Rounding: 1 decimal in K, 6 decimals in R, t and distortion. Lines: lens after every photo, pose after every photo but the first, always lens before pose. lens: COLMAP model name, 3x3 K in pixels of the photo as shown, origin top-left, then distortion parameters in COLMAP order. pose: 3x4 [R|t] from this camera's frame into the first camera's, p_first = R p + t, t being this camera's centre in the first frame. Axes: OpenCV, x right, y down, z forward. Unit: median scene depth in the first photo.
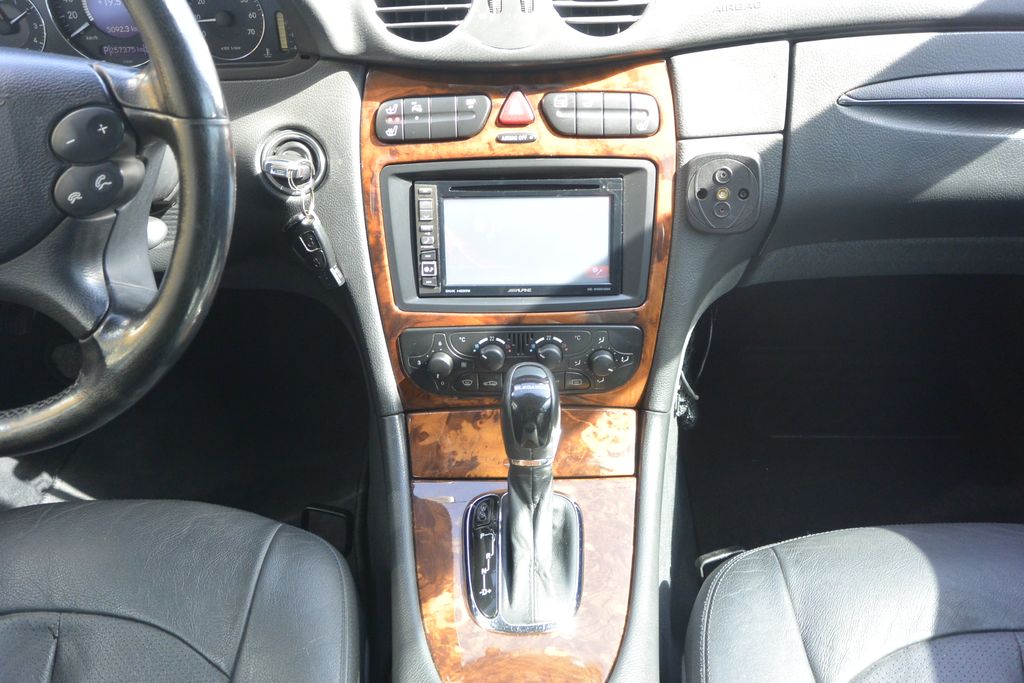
lens RADIAL K [[839.8, 0, 506.1], [0, 839.8, 338.7], [0, 0, 1]] dist [-0.013393, 0.019574]
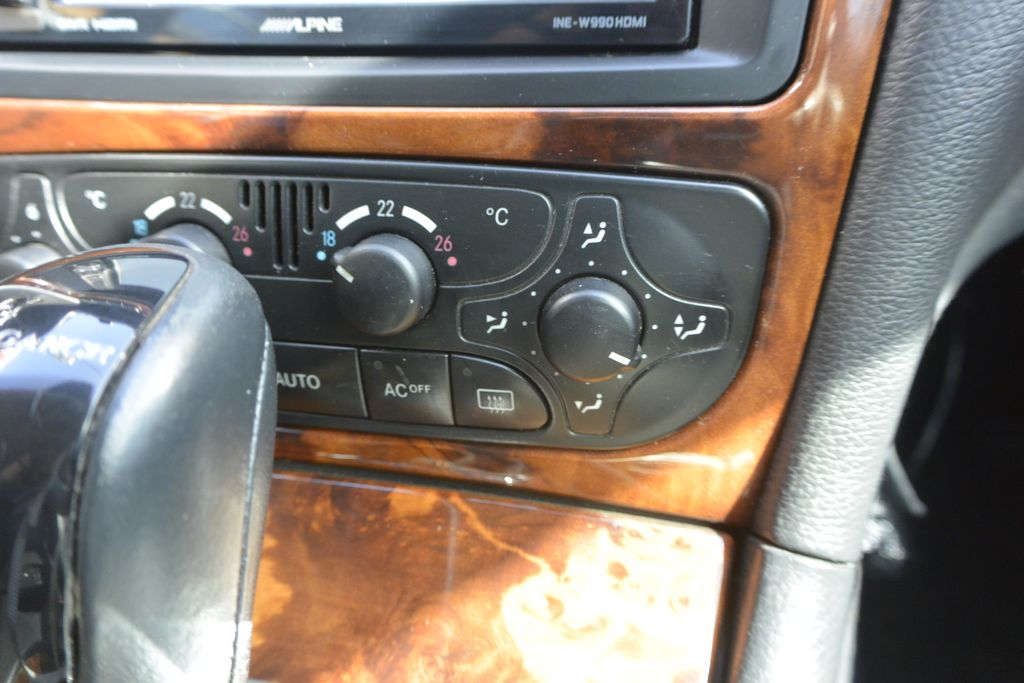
lens RADIAL K [[788.2, 0, 513.0], [0, 788.2, 345.1], [0, 0, 1]] dist [0.036706, 0.012388]
pose [[0.977779, 0.087854, -0.190339, 0.144889], [-0.105157, 0.991004, -0.082784, 0.058937], [0.181354, 0.100960, 0.978222, 0.812562]]
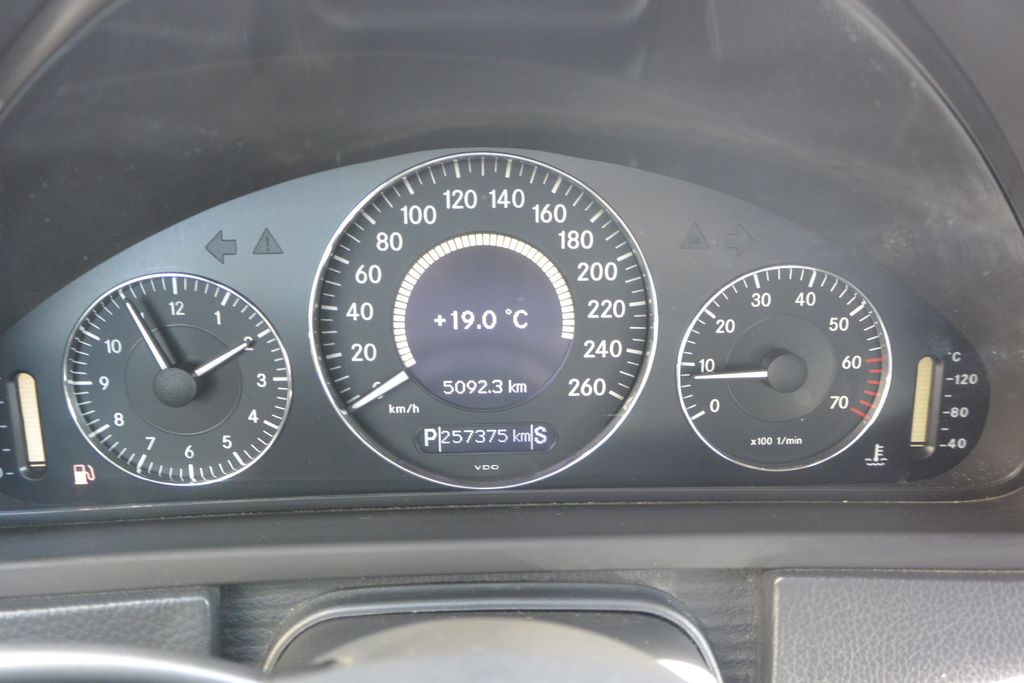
lens RADIAL K [[802.9, 0, 510.9], [0, 802.9, 345.3], [0, 0, 1]] dist [-0.024745, 0.025001]
pose [[0.998616, 0.013696, 0.050775, -0.506814], [-0.000338, 0.967144, -0.254228, -0.322013], [-0.052588, 0.253859, 0.965810, 0.702901]]
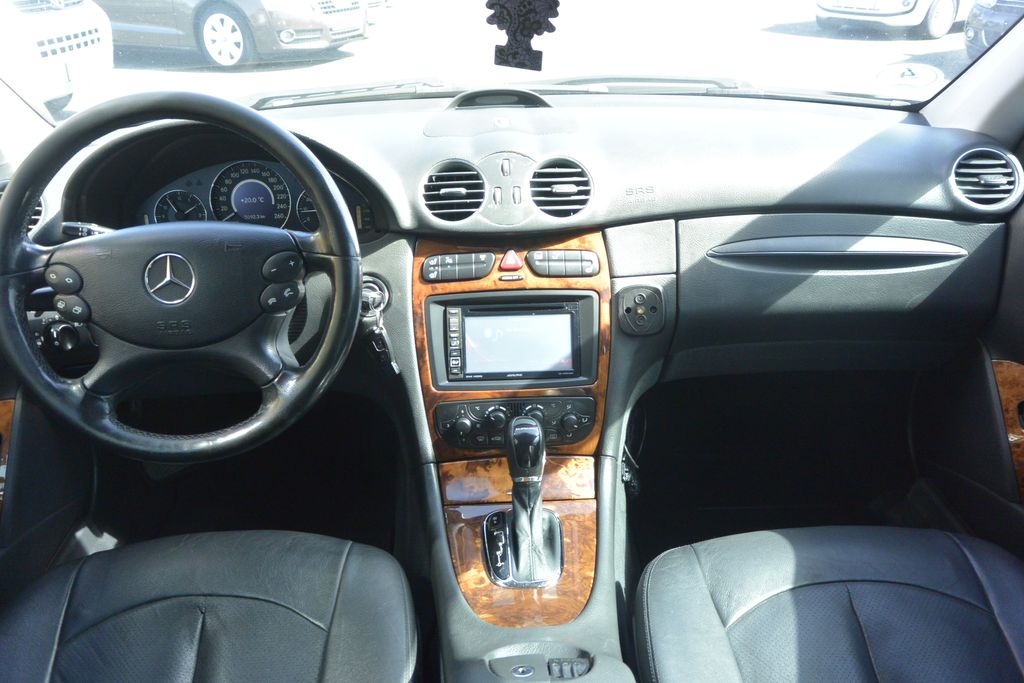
lens RADIAL K [[802.9, 0, 507.0], [0, 802.9, 340.5], [0, 0, 1]] dist [-0.024745, 0.025001]
pose [[0.998517, -0.014574, 0.052455, -0.077244], [0.025526, 0.976363, -0.214624, 0.203901], [-0.048087, 0.215644, 0.975287, -0.464078]]
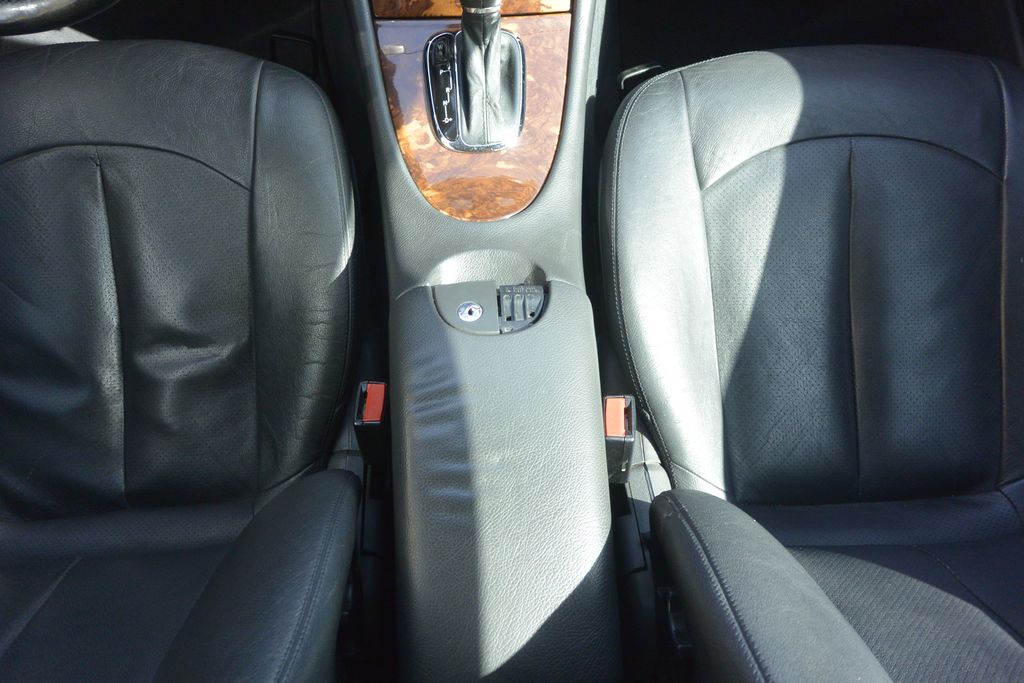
lens RADIAL K [[839.8, 0, 508.0], [0, 839.8, 335.5], [0, 0, 1]] dist [-0.013393, 0.019574]
pose [[0.996360, -0.049401, 0.069466, -0.035102], [0.000121, 0.815754, 0.578400, -0.148337], [-0.085240, -0.576286, 0.812791, -0.192551]]
